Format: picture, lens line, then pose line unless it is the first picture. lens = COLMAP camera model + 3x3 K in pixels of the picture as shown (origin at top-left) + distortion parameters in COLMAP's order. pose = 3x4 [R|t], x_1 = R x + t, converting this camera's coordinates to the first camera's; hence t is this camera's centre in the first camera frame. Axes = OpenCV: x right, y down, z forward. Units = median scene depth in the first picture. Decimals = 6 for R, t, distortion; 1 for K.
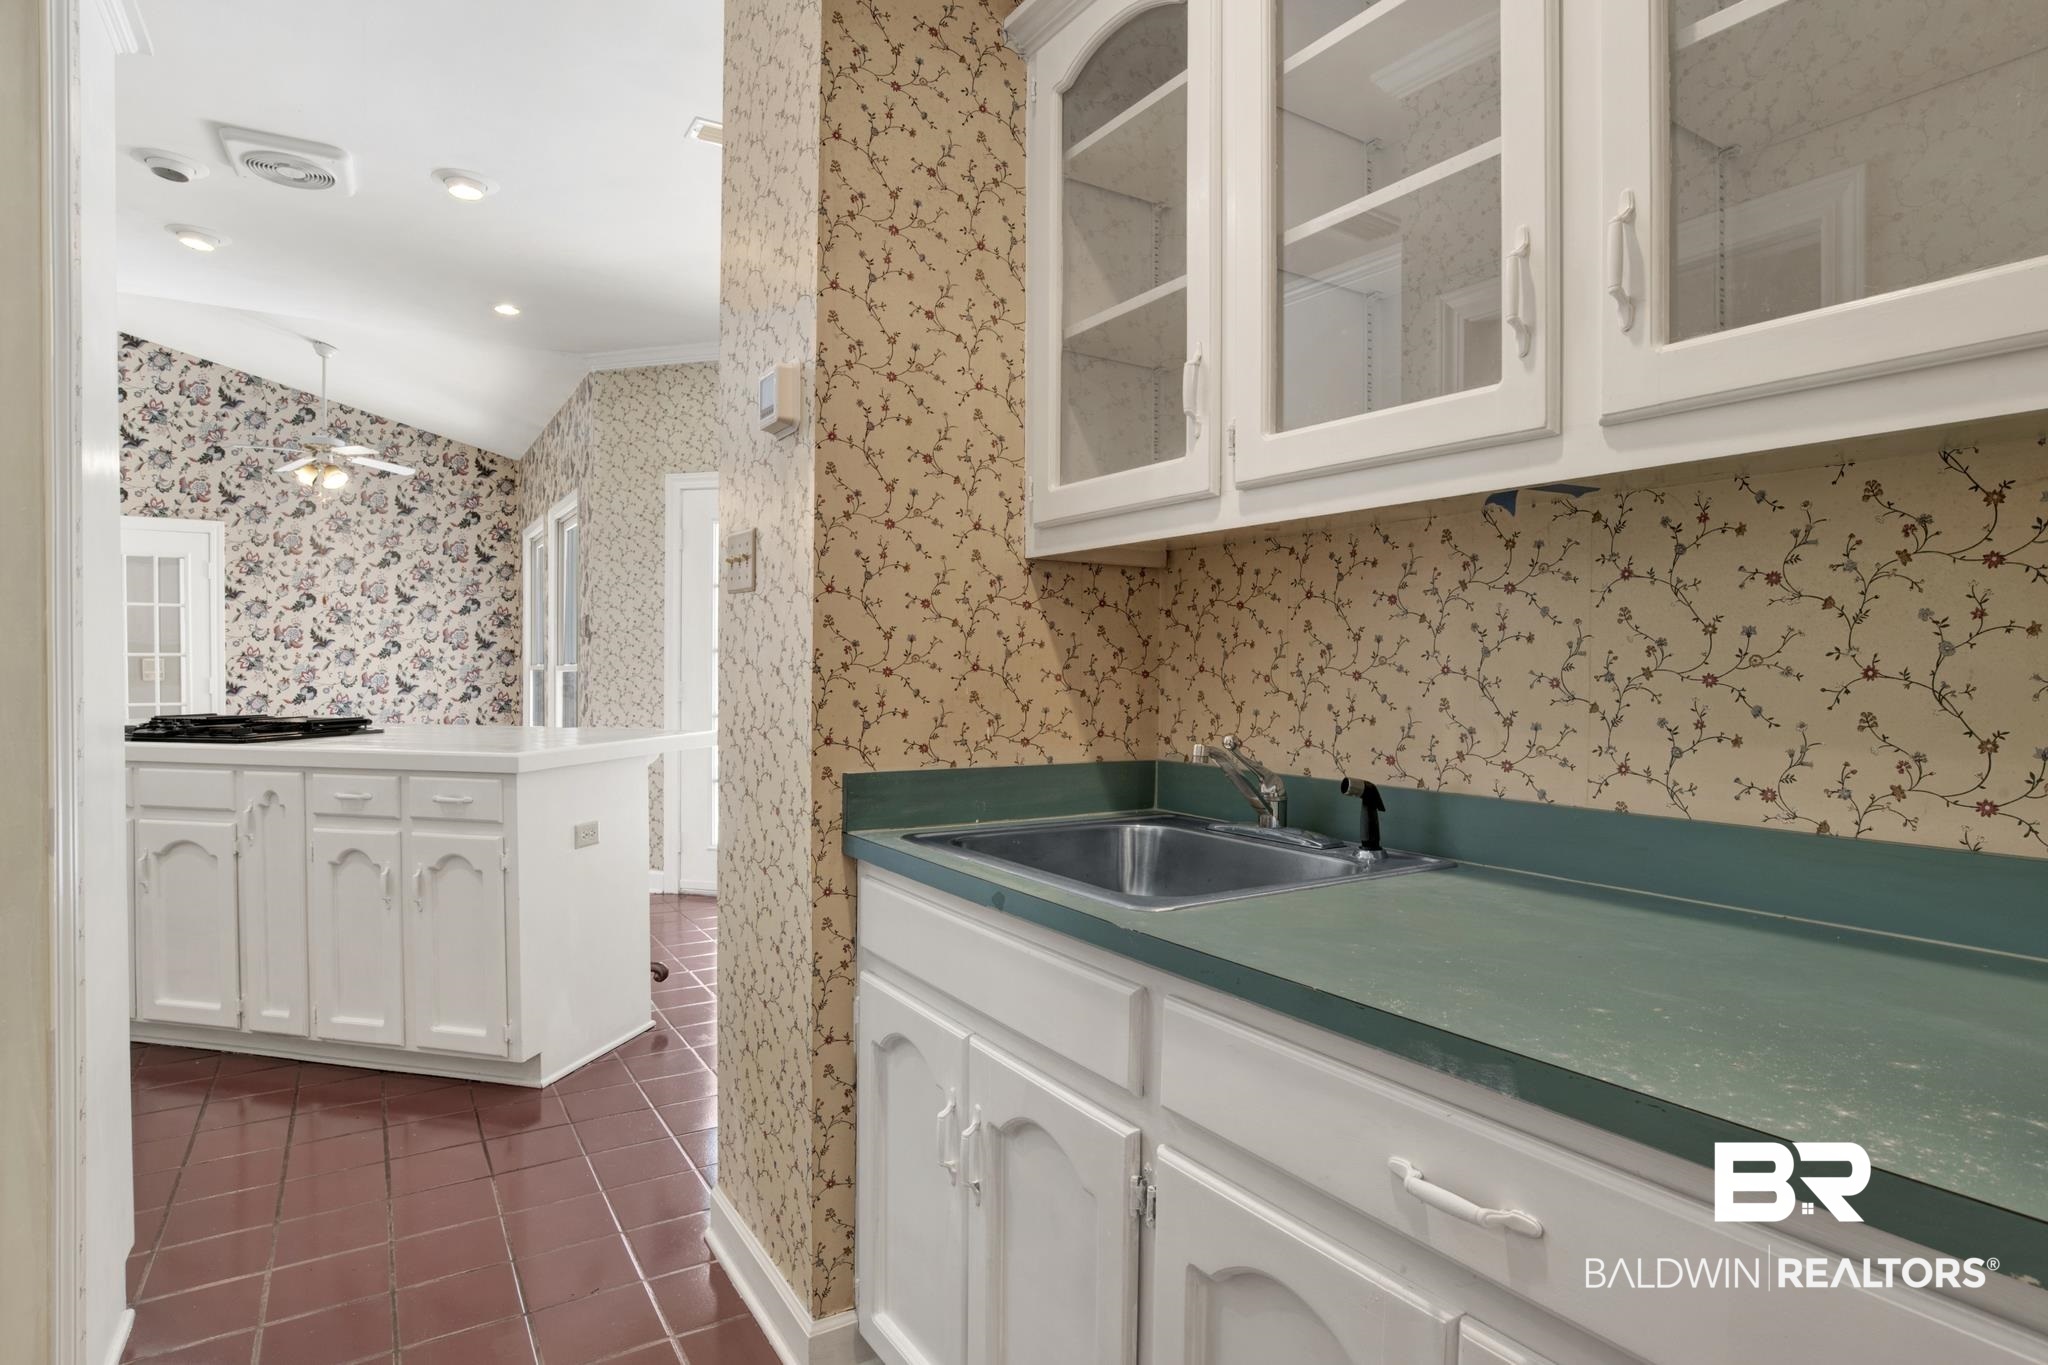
lens RADIAL K [[1067.0, 0, 995.6], [0, 1067.0, 709.3], [0, 0, 1]] dist [-0.057013, 0.013987]
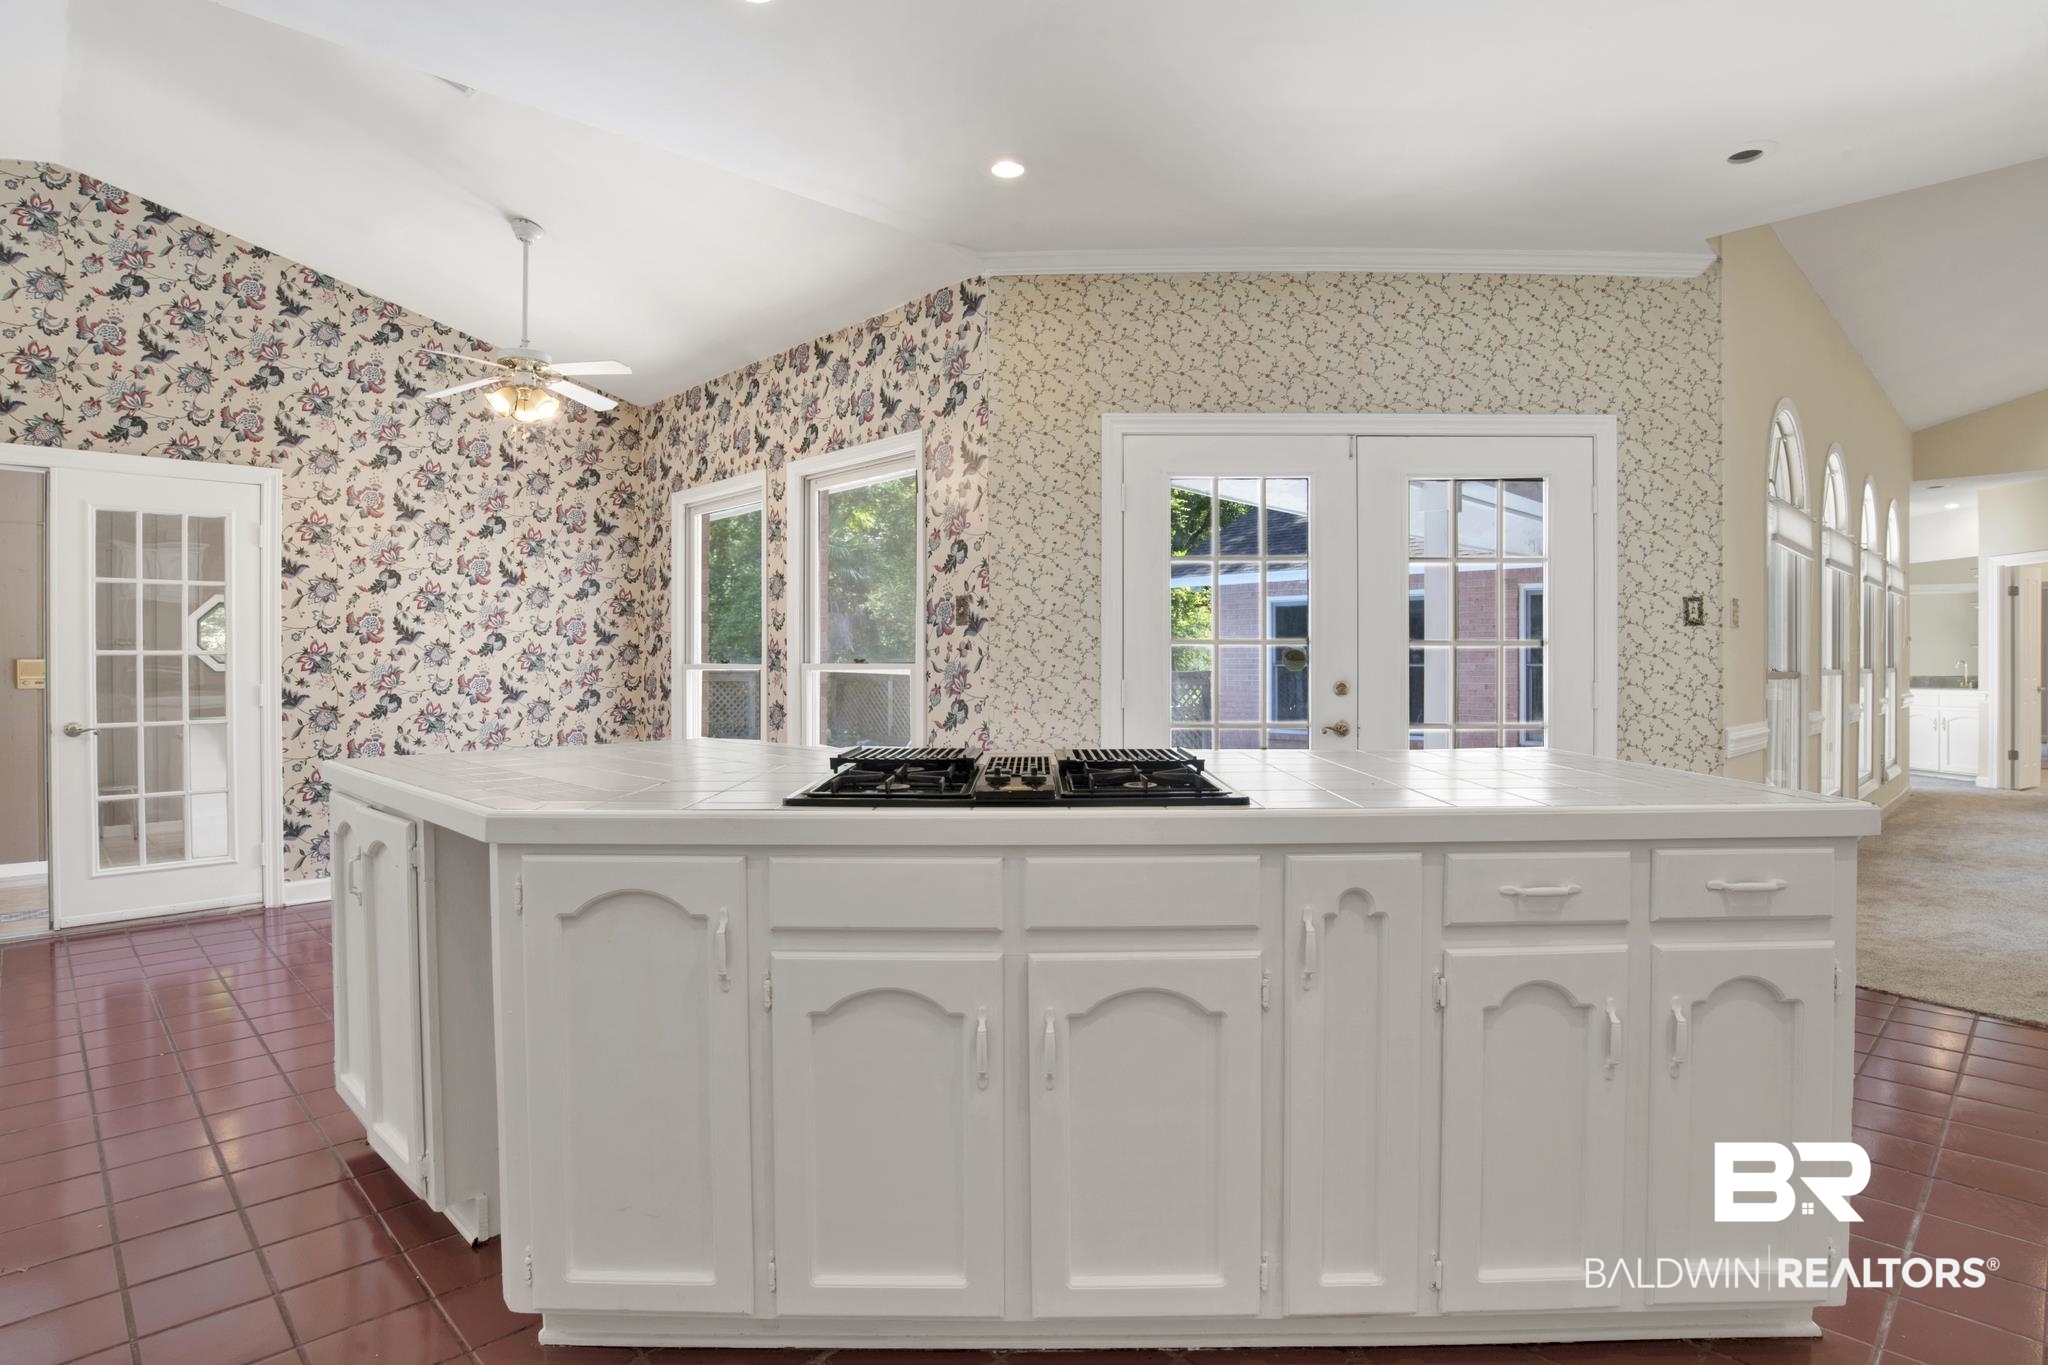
lens RADIAL K [[1067.0, 0, 1029.6], [0, 1067.0, 668.0], [0, 0, 1]] dist [-0.057013, 0.013987]
pose [[0.979002, -0.012450, 0.203470, -0.379227], [0.019096, 0.999345, -0.030728, -0.009672], [-0.202955, 0.033969, 0.978599, 0.185610]]
